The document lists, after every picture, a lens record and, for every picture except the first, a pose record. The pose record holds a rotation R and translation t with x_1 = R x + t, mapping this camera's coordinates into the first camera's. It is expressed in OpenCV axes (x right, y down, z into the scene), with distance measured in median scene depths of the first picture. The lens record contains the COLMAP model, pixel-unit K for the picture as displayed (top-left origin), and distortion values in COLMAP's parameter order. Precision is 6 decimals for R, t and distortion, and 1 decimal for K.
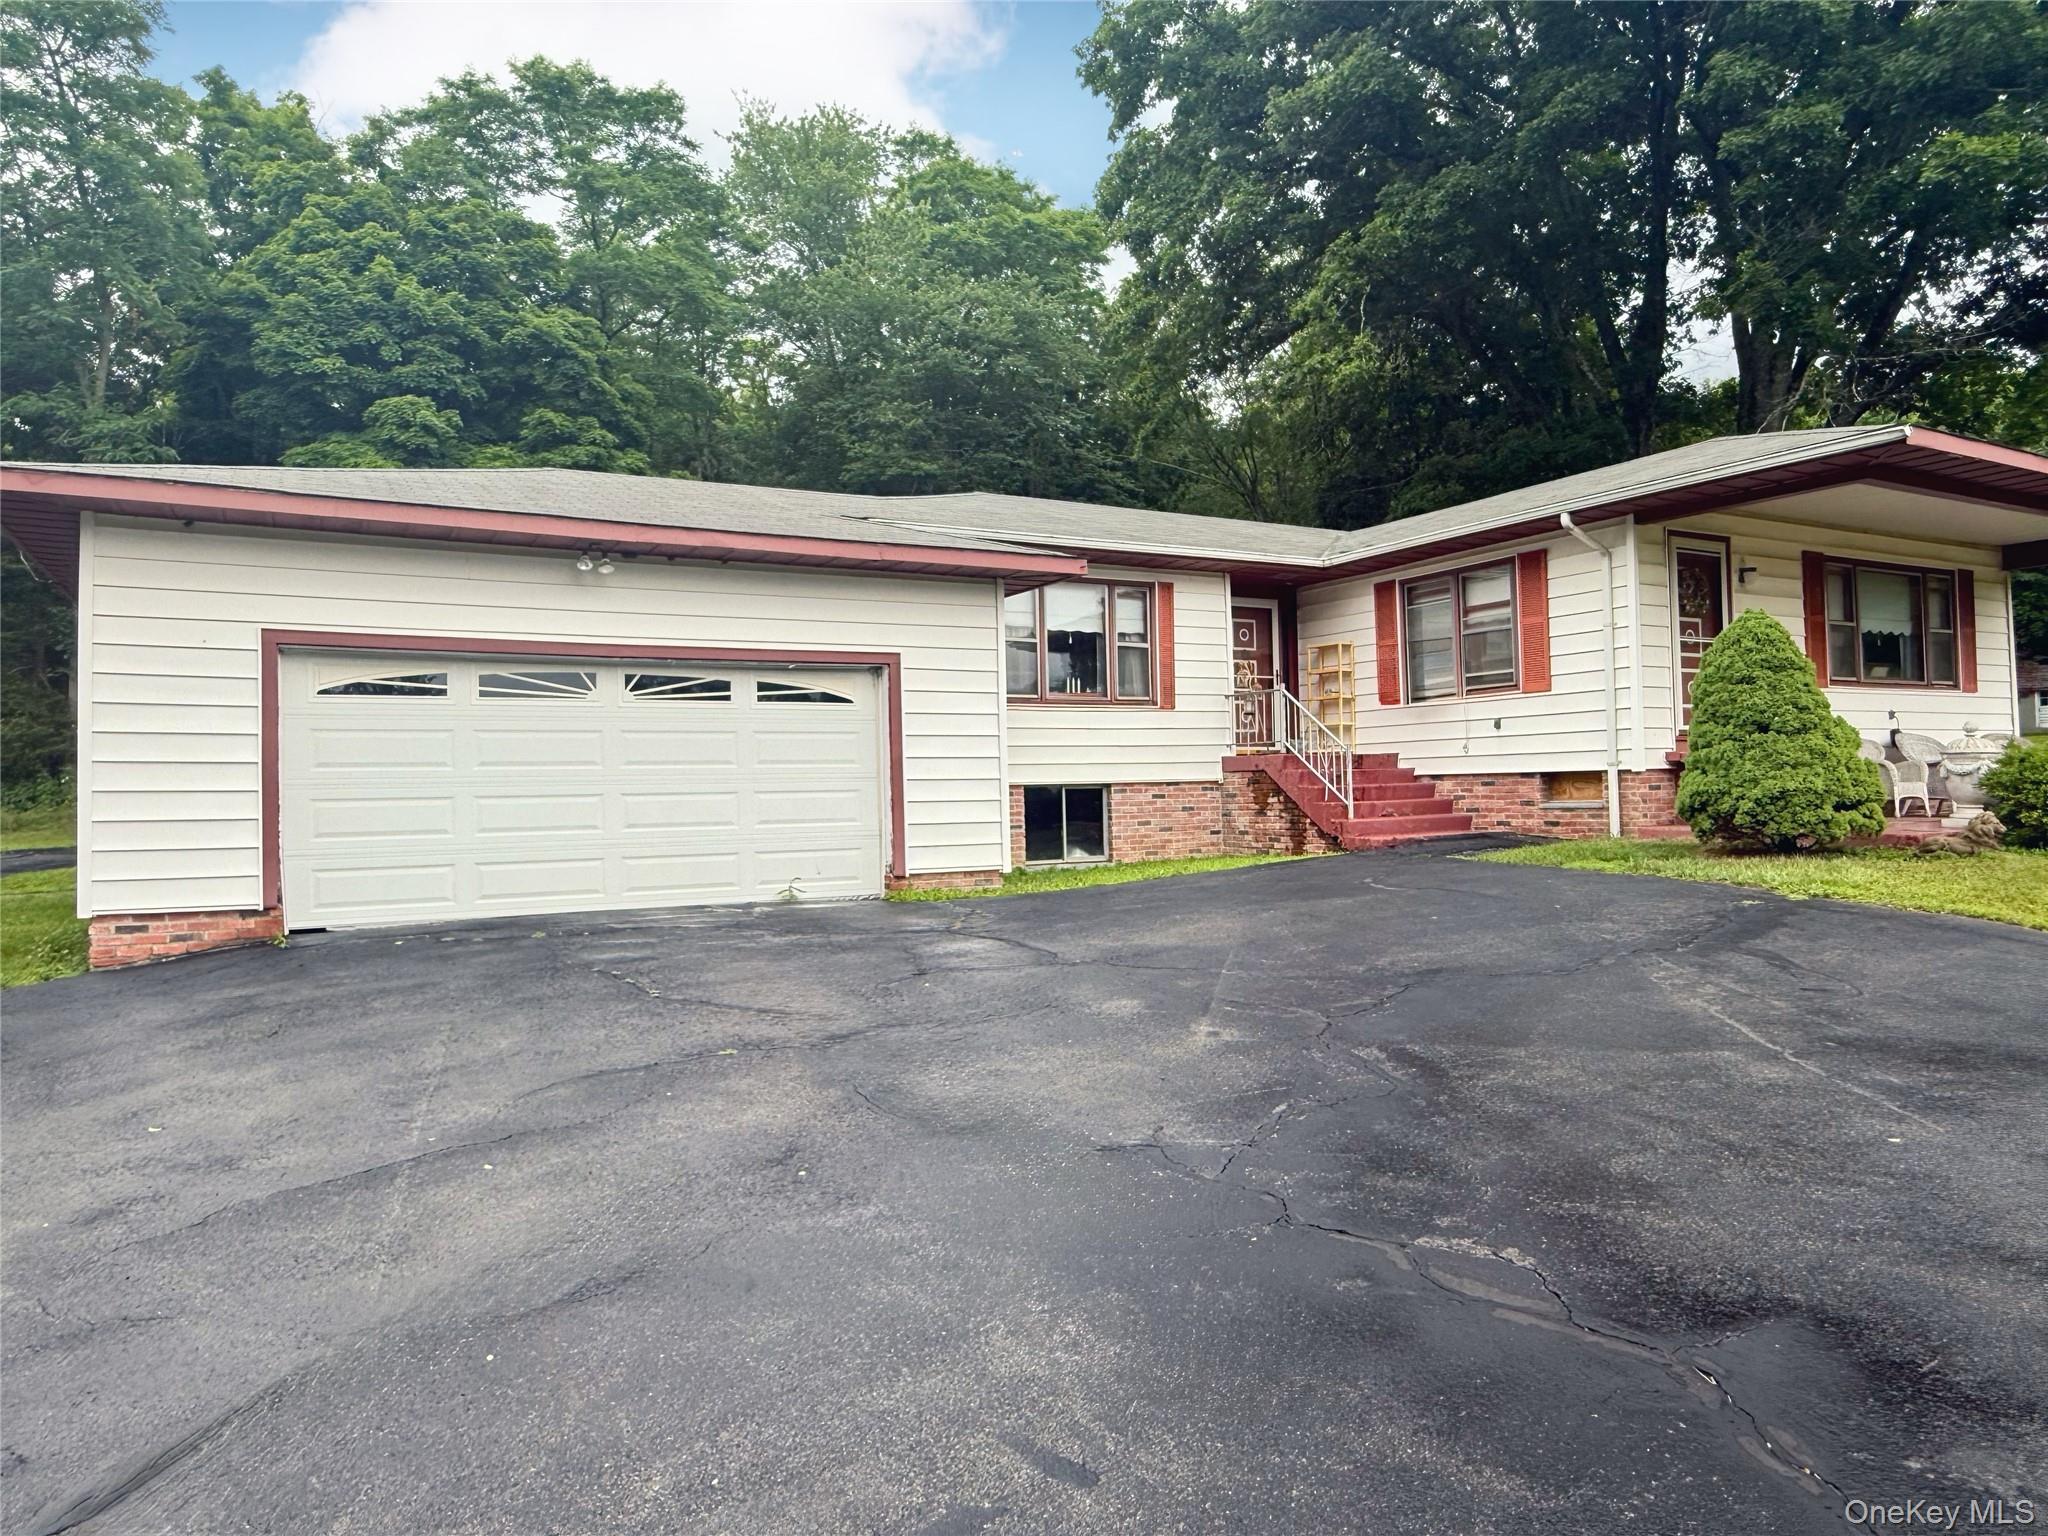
lens RADIAL K [[1323.9, 0, 1028.7], [0, 1323.9, 757.9], [0, 0, 1]] dist [-0.002627, 0.001412]
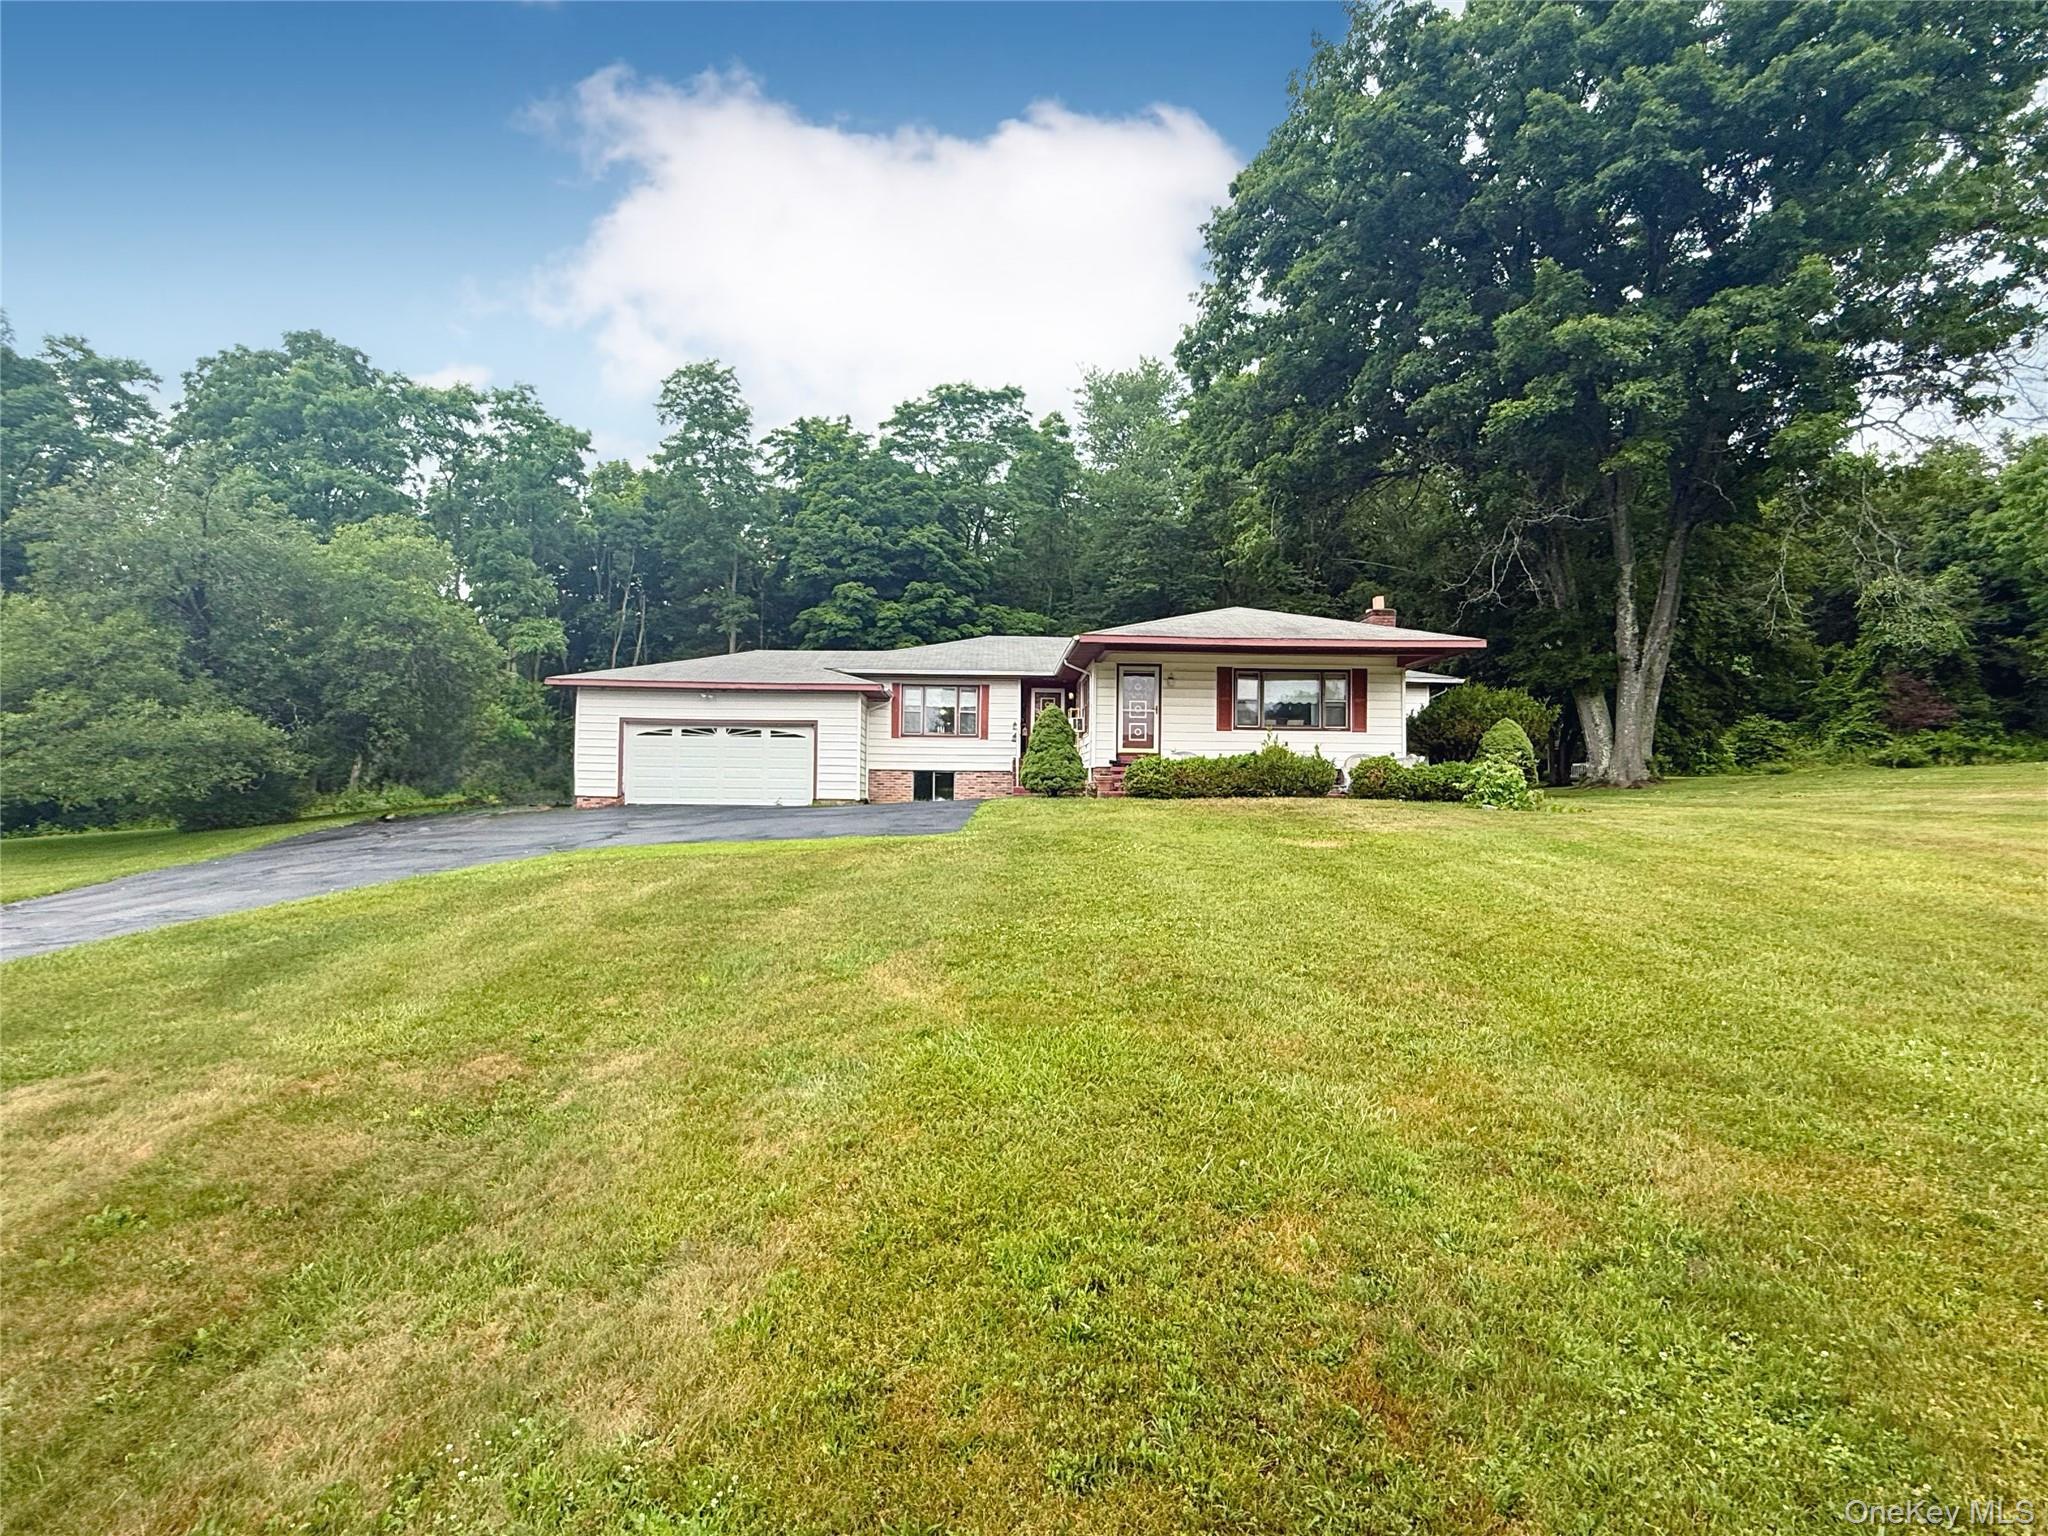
lens RADIAL K [[1038.3, 0, 1024.0], [0, 1038.3, 768.0], [0, 0, 1]] dist [0.000189, -0.000278]
pose [[0.886775, 0.017896, -0.461854, 1.019432], [-0.017928, 0.999830, 0.004318, 0.004141], [0.461853, 0.004451, 0.886945, -0.588786]]
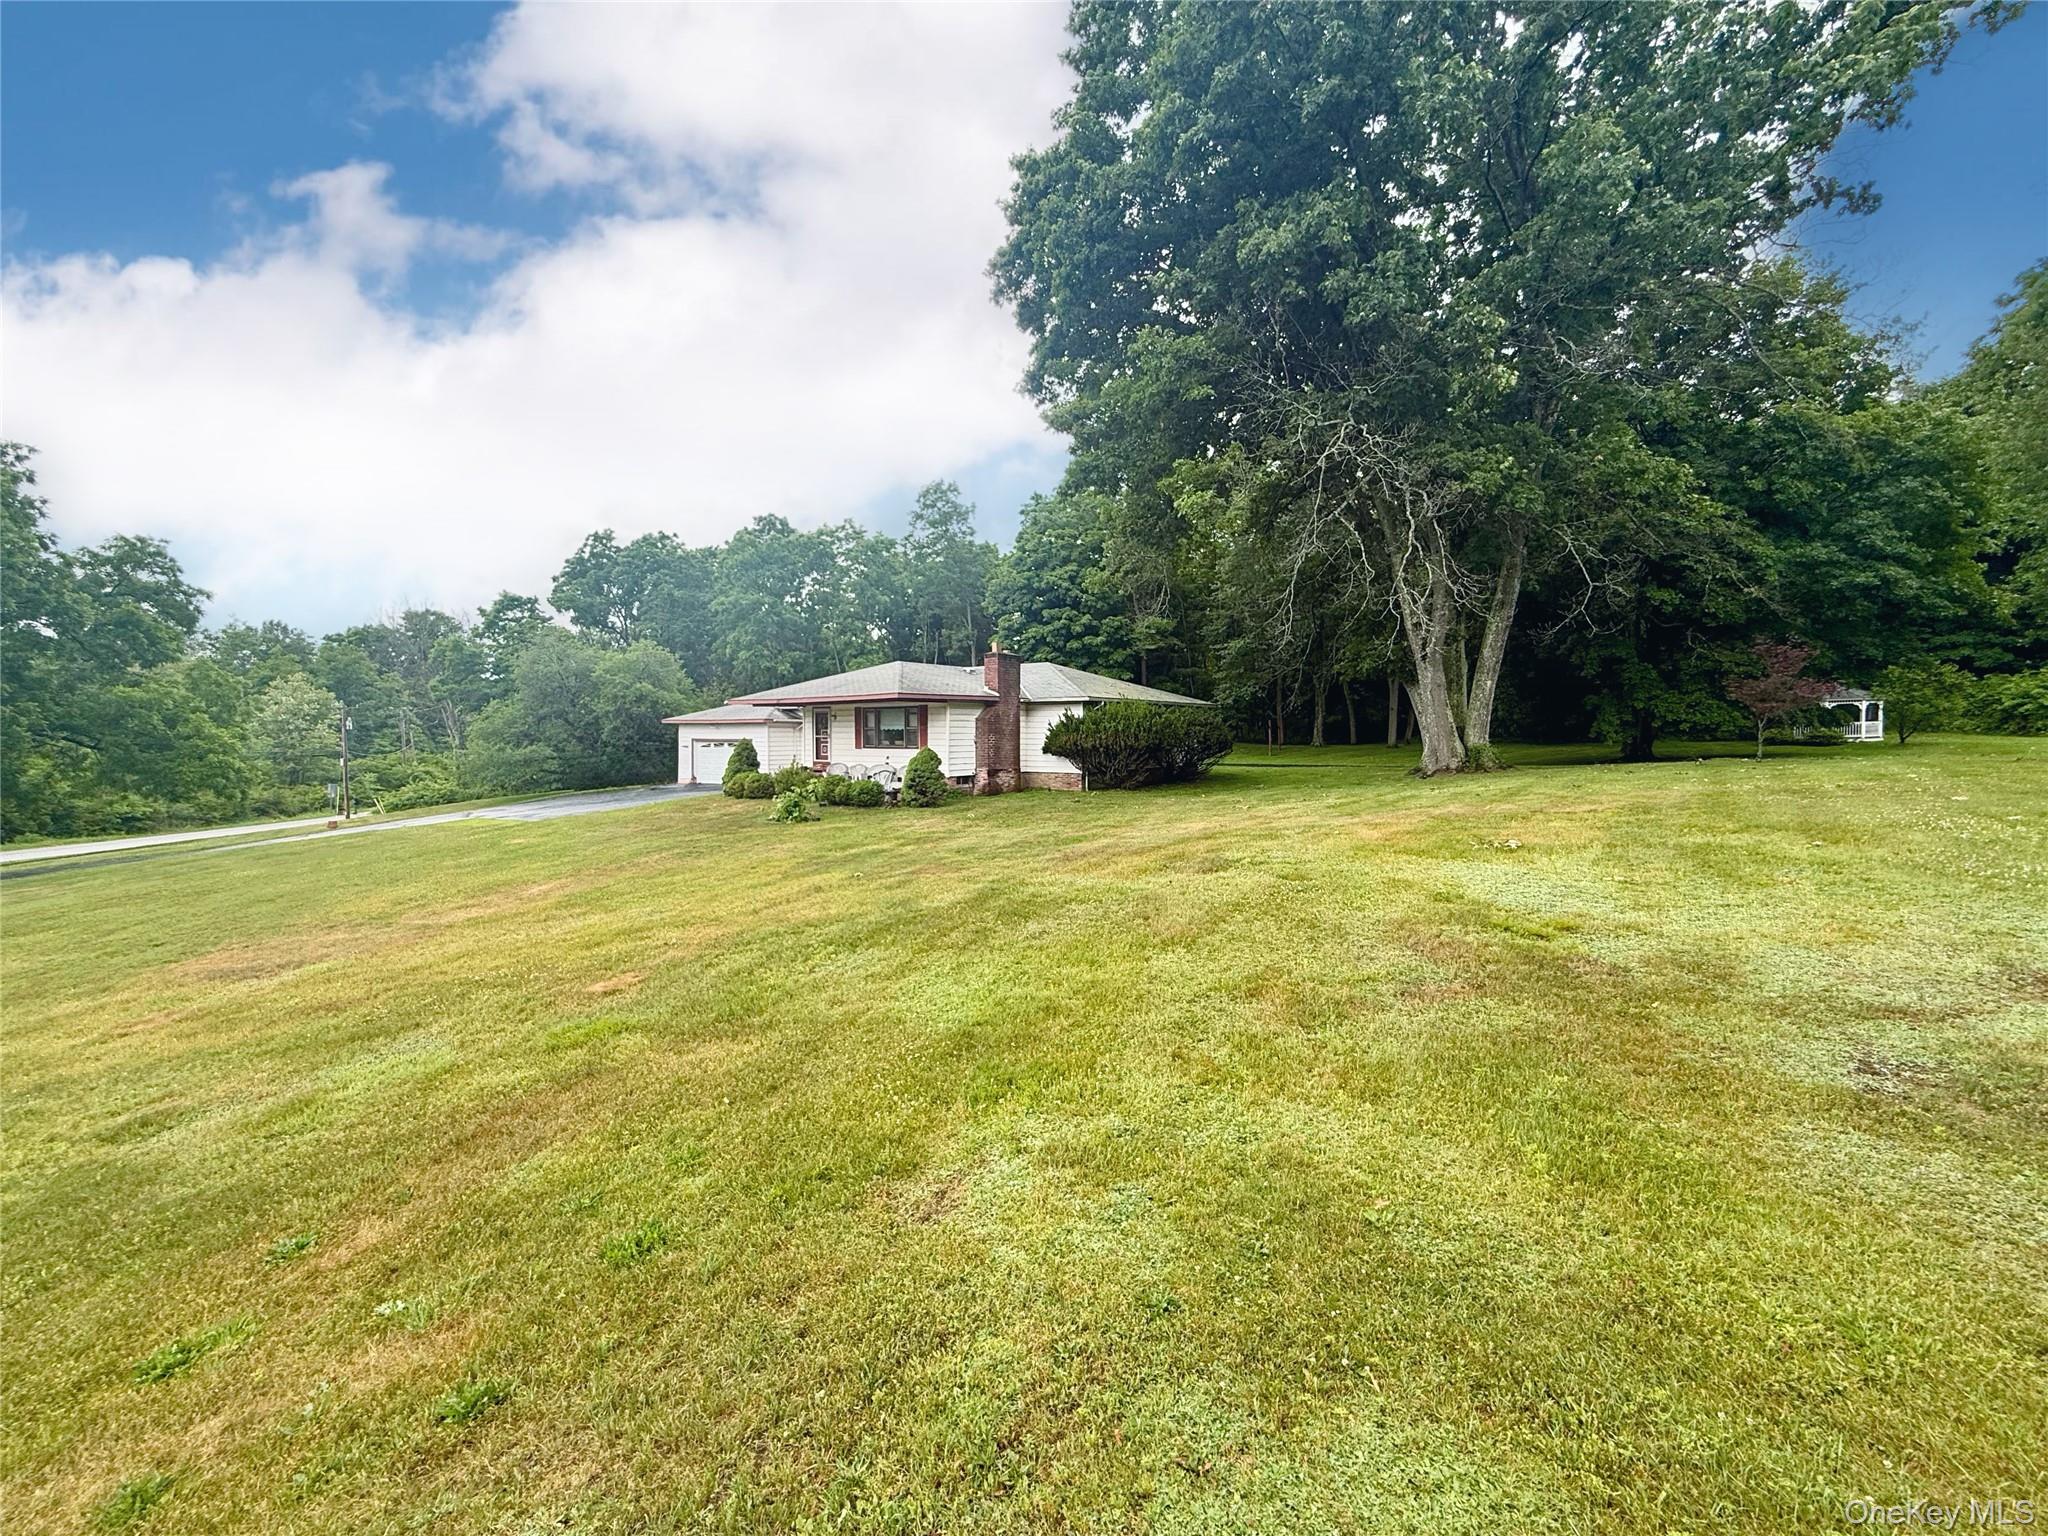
lens RADIAL K [[804.9, 0, 1024.5], [0, 804.9, 764.5], [0, 0, 1]] dist [-0.001315, 0.000524]
pose [[0.409167, 0.060083, -0.910479, 2.413035], [0.020642, 0.996965, 0.075067, -0.146503], [0.912226, -0.049509, 0.406685, 0.535499]]
